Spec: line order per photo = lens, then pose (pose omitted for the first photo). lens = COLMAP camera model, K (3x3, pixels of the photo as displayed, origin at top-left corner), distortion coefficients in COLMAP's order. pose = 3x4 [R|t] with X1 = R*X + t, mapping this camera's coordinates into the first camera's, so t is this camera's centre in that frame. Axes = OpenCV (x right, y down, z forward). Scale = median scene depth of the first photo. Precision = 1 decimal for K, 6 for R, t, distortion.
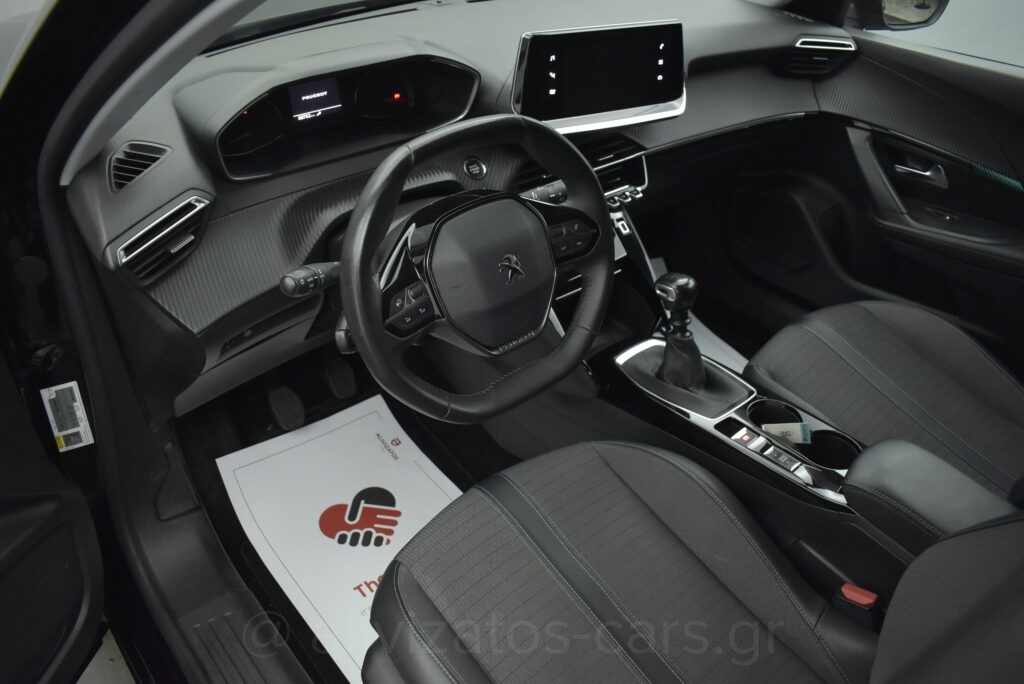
lens RADIAL K [[790.1, 0, 512.0], [0, 790.1, 342.0], [0, 0, 1]] dist [-0.100489, 0.005247]
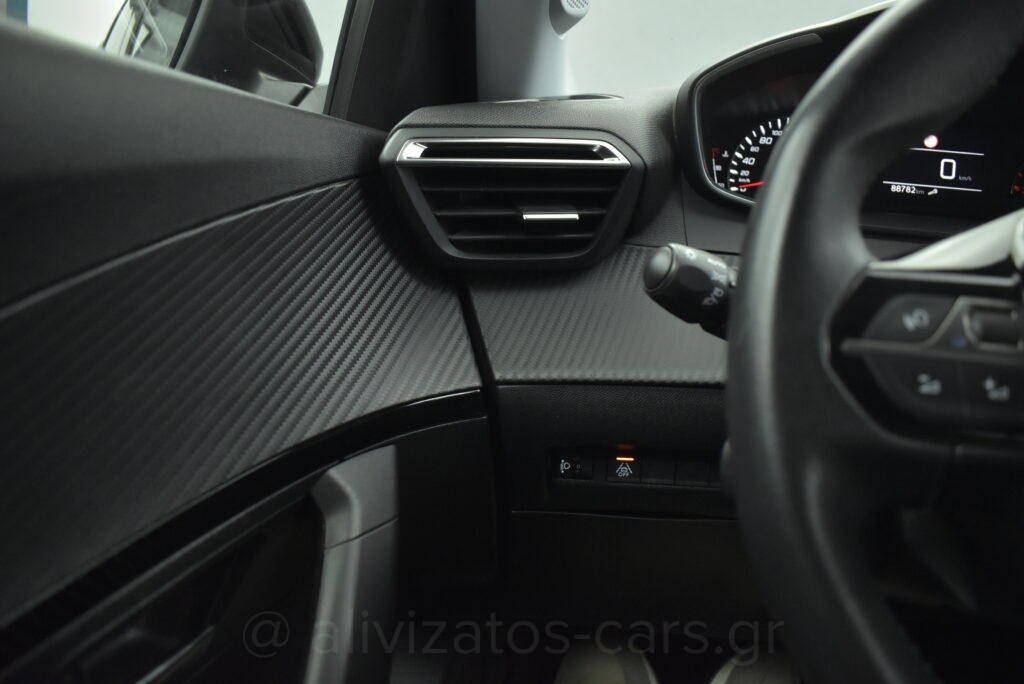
lens RADIAL K [[790.1, 0, 512.0], [0, 790.1, 342.0], [0, 0, 1]] dist [-0.100489, 0.005247]
pose [[0.640760, 0.143158, -0.754276, -0.016847], [-0.492130, 0.830659, -0.260411, 0.070562], [0.589266, 0.538063, 0.602705, 0.508684]]
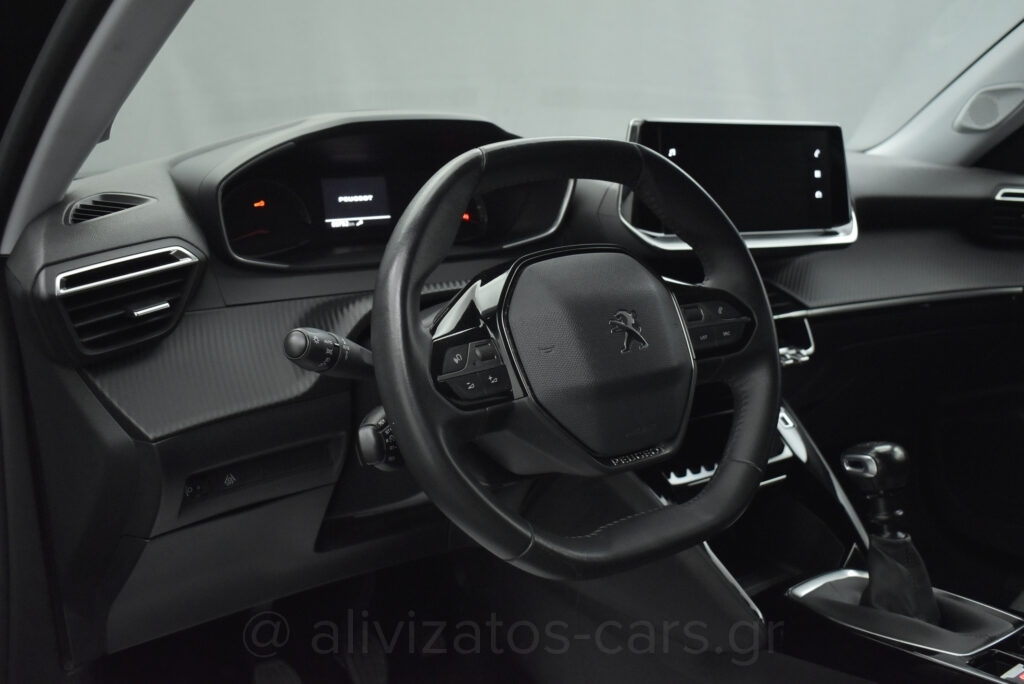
lens RADIAL K [[1044.8, 0, 512.0], [0, 1044.8, 342.0], [0, 0, 1]] dist [-0.068753, -0.021274]
pose [[0.995517, -0.024264, -0.091415, -0.012802], [-0.016597, 0.906718, -0.421411, 0.207298], [0.093112, 0.421039, 0.902251, 0.145124]]
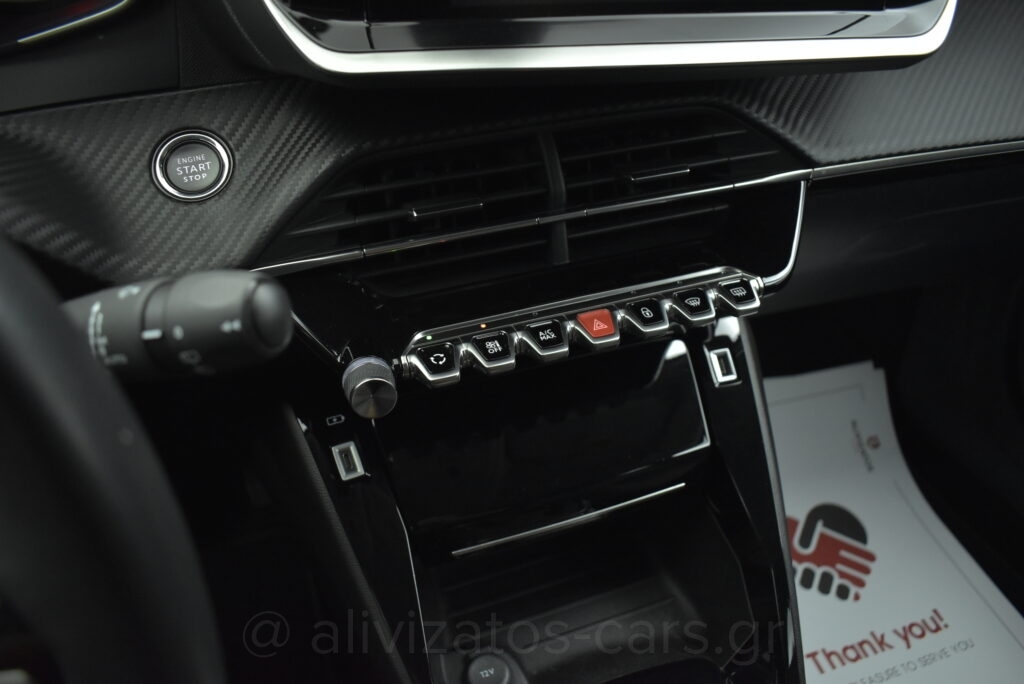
lens RADIAL K [[790.1, 0, 512.0], [0, 790.1, 342.0], [0, 0, 1]] dist [-0.100489, 0.005247]
pose [[0.936503, 0.181378, -0.300107, 0.181665], [-0.174379, 0.983399, 0.050185, -0.182631], [0.304227, 0.005334, 0.952585, 0.712873]]
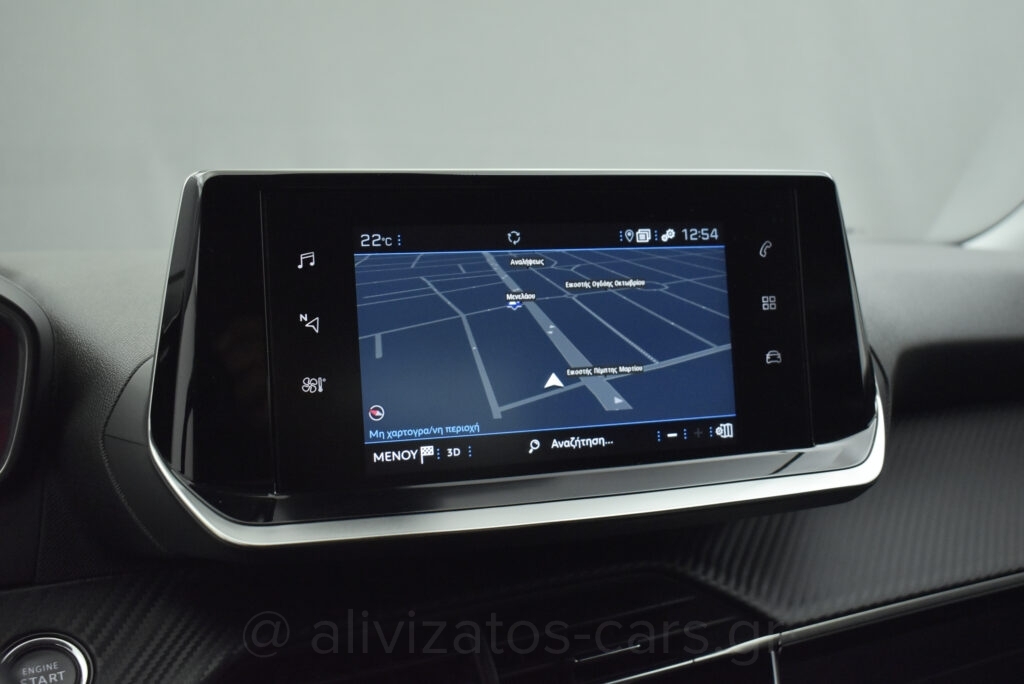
lens RADIAL K [[1073.6, 0, 512.0], [0, 1073.6, 342.0], [0, 0, 1]] dist [-0.069444, 0.005142]
pose [[0.975819, -0.048484, -0.213135, 0.181798], [-0.067457, 0.860694, -0.504633, -0.145791], [0.207911, 0.506808, 0.836611, 0.660941]]
